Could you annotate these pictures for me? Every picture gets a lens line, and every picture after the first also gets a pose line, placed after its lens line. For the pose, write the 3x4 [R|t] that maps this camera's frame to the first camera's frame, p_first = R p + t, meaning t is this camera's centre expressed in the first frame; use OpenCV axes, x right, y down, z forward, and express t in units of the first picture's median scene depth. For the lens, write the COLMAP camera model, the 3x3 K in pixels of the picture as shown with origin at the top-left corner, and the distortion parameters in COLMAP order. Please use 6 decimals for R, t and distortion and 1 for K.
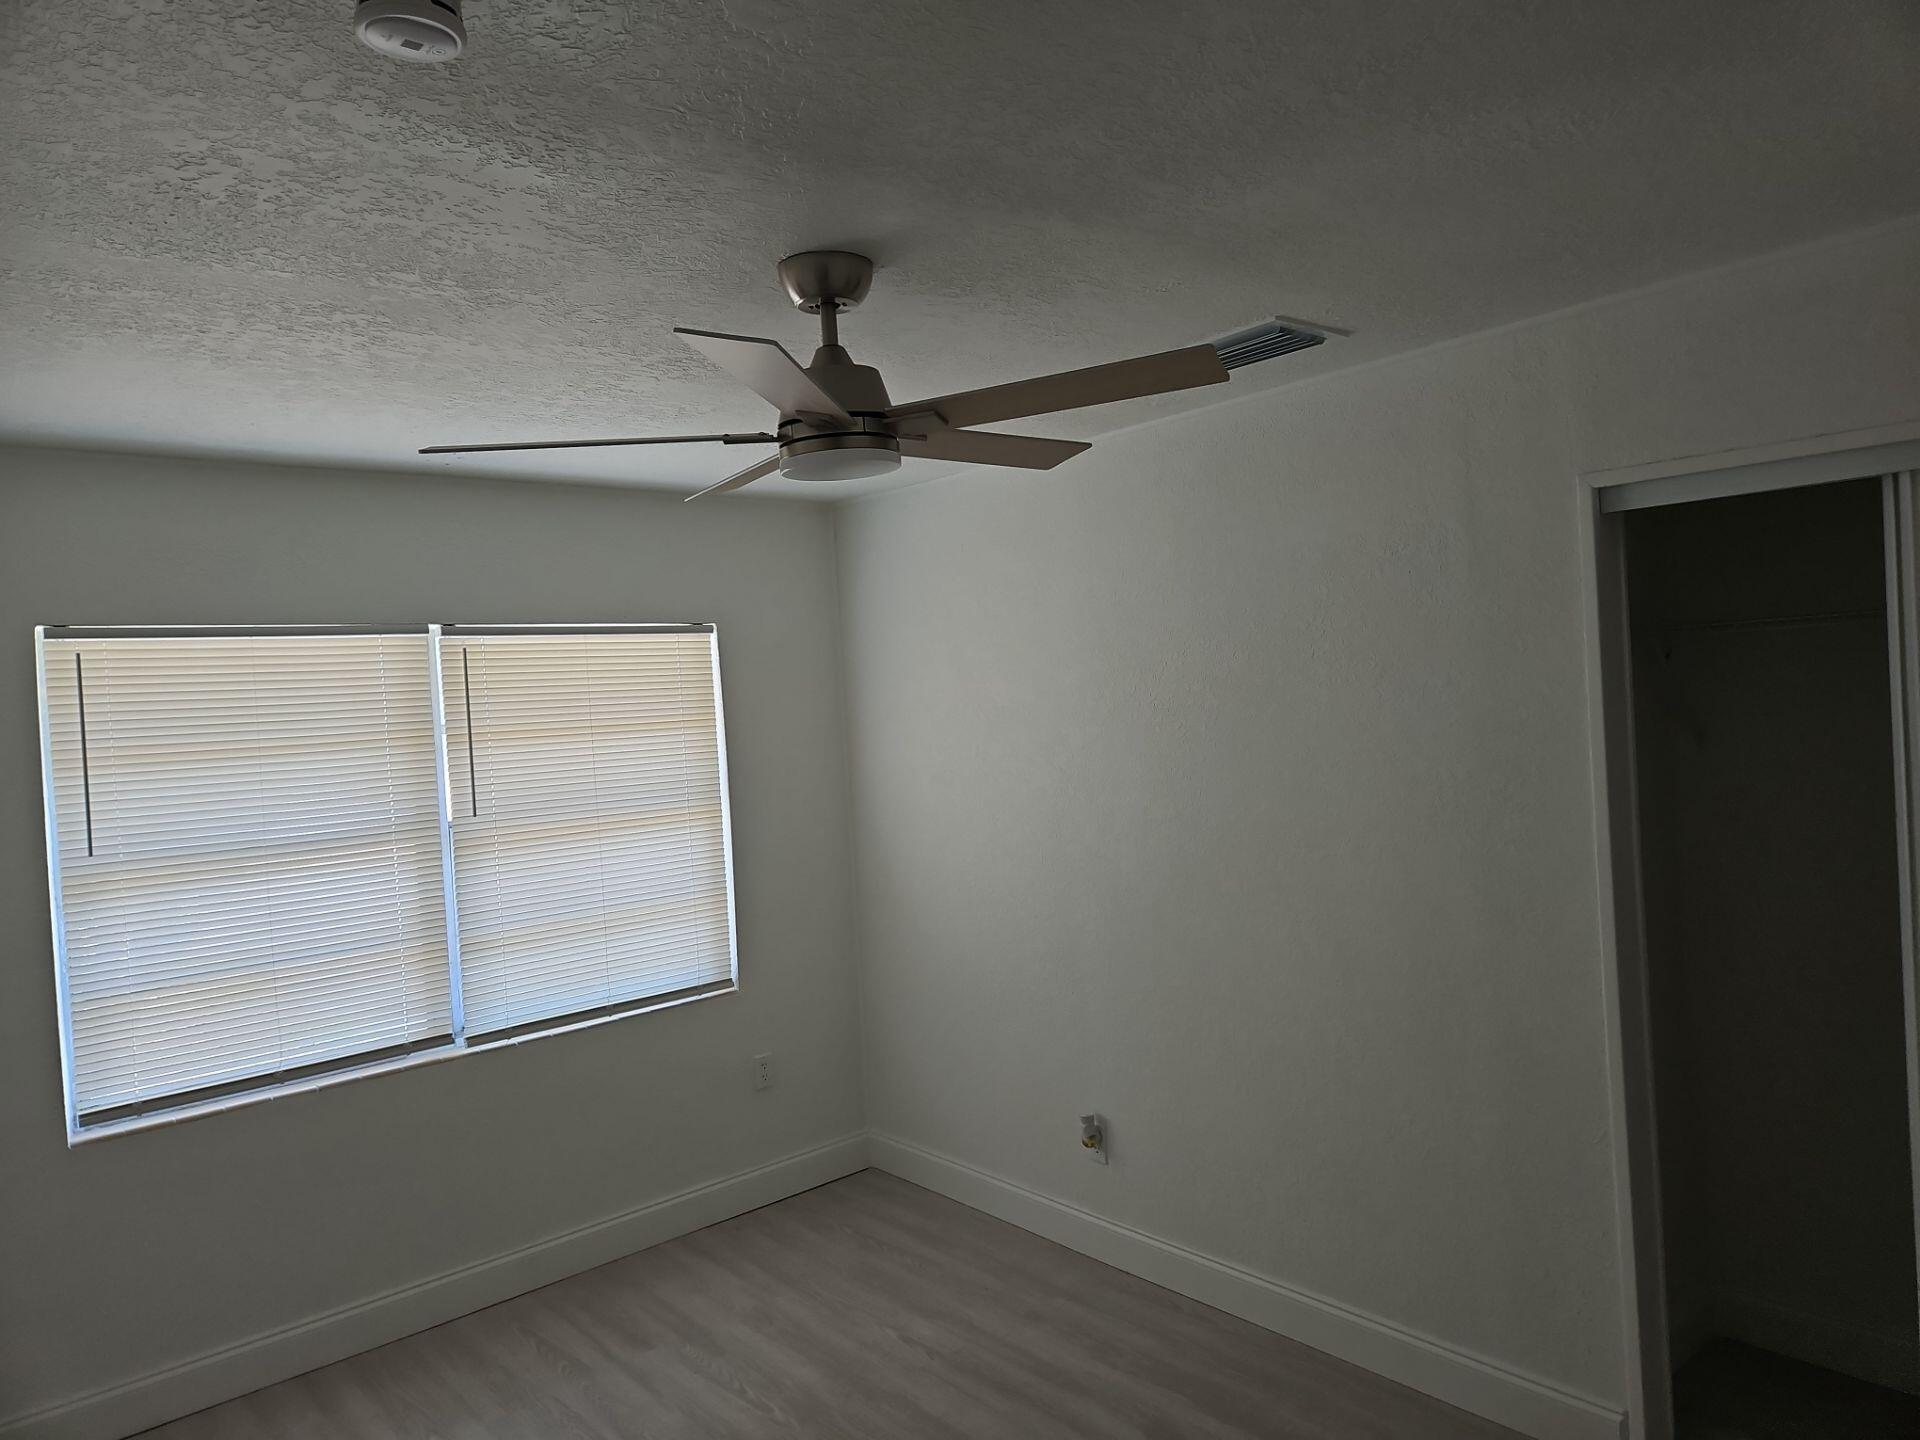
lens RADIAL K [[1303.2, 0, 969.5], [0, 1303.2, 707.1], [0, 0, 1]] dist [0.083557, -0.070295]
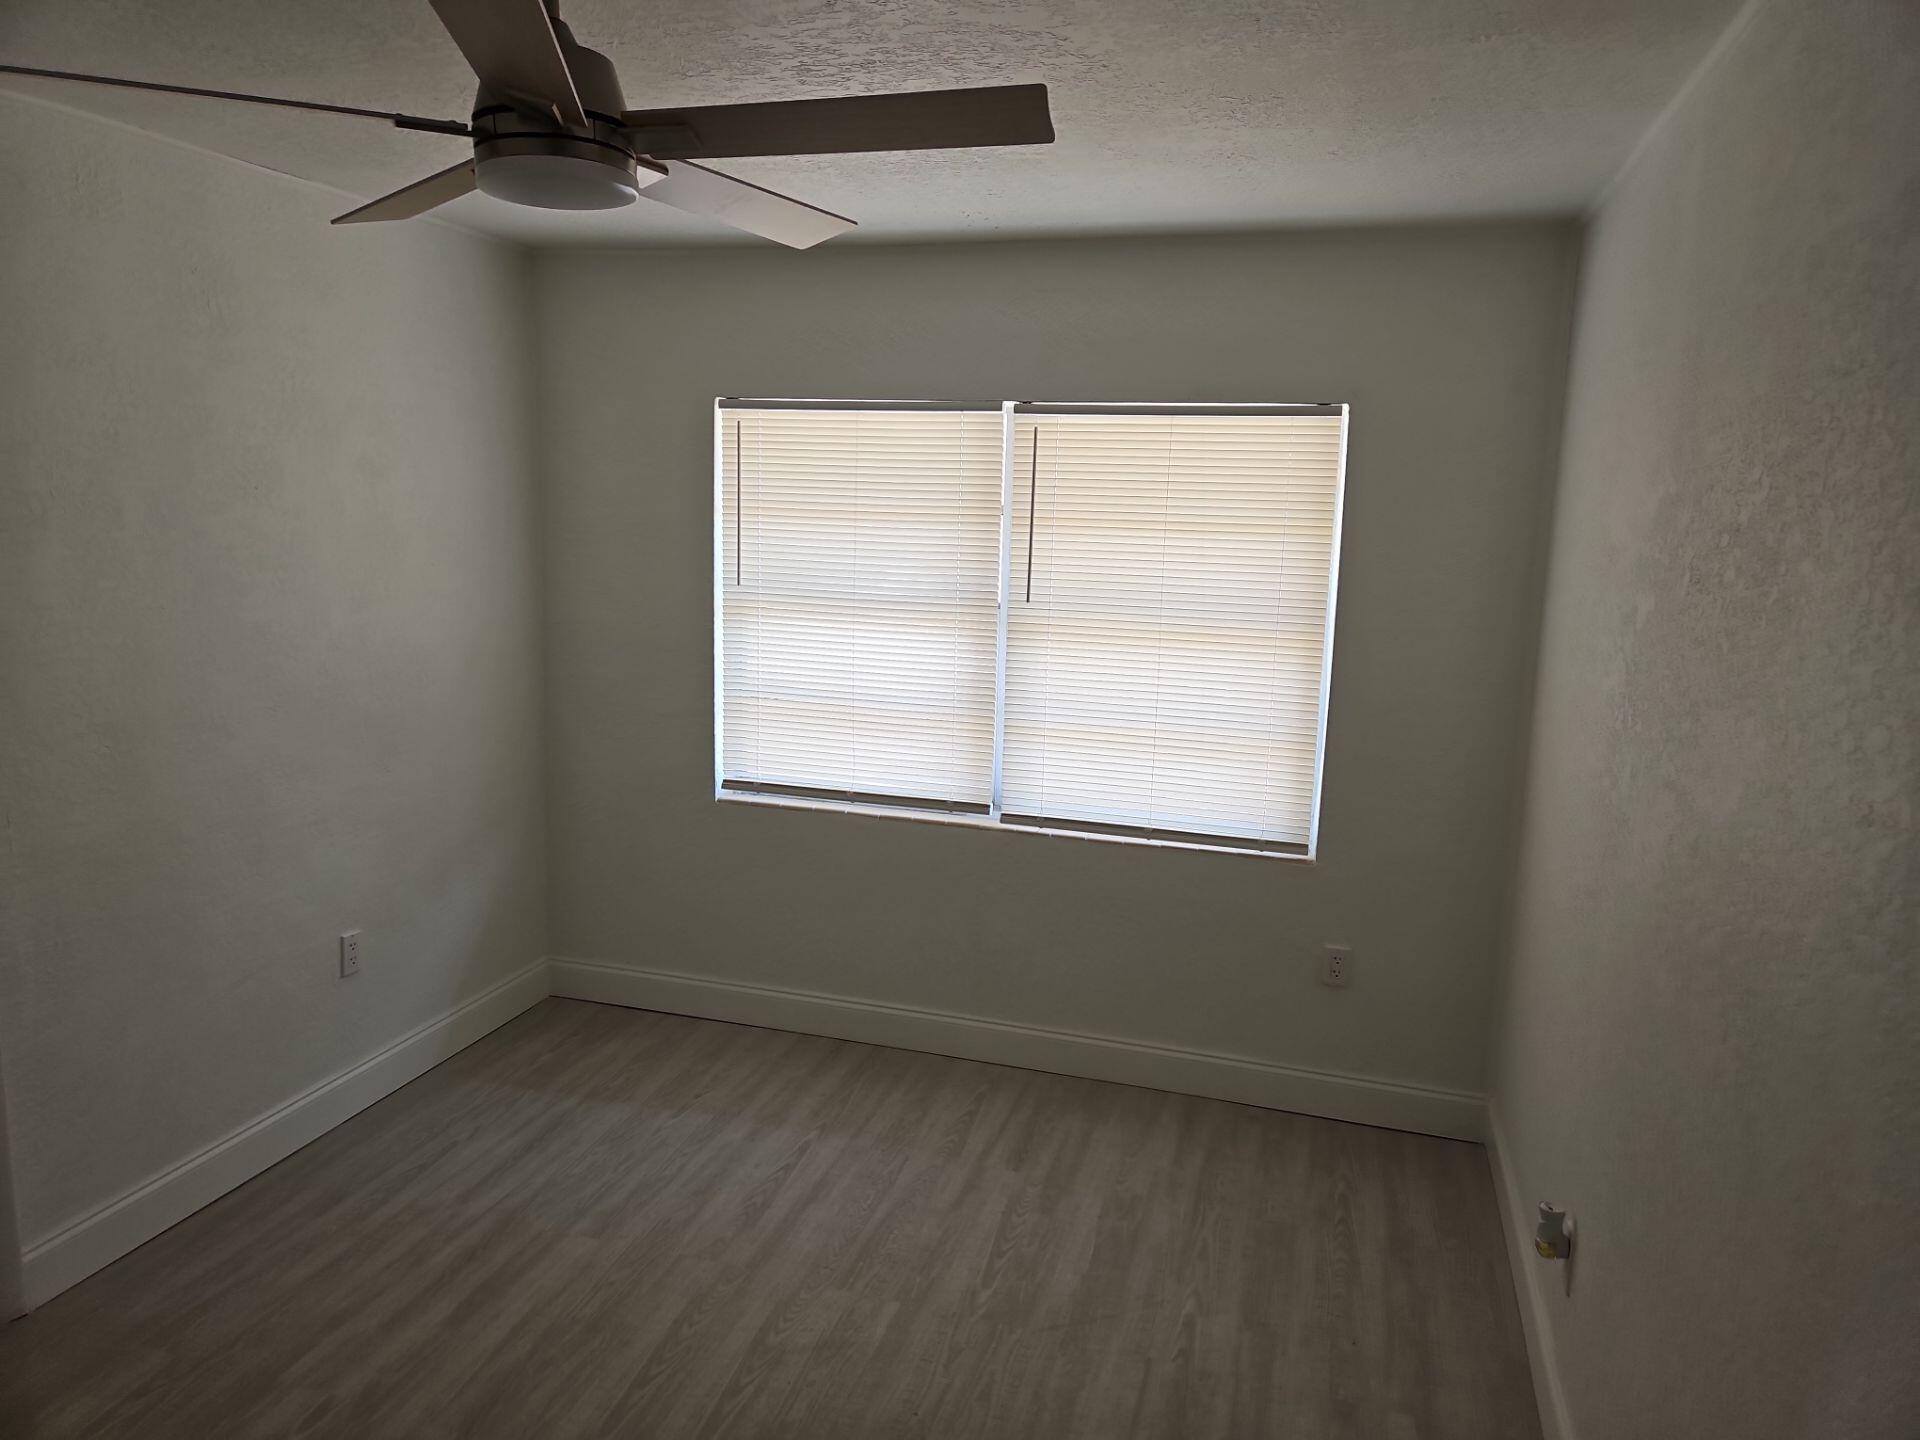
lens RADIAL K [[1303.2, 0, 969.5], [0, 1303.2, 707.1], [0, 0, 1]] dist [0.083557, -0.070295]
pose [[0.517533, 0.205817, -0.830541, 0.438817], [-0.068674, 0.977500, 0.199443, -0.032611], [0.852903, -0.046182, 0.520023, 0.457452]]
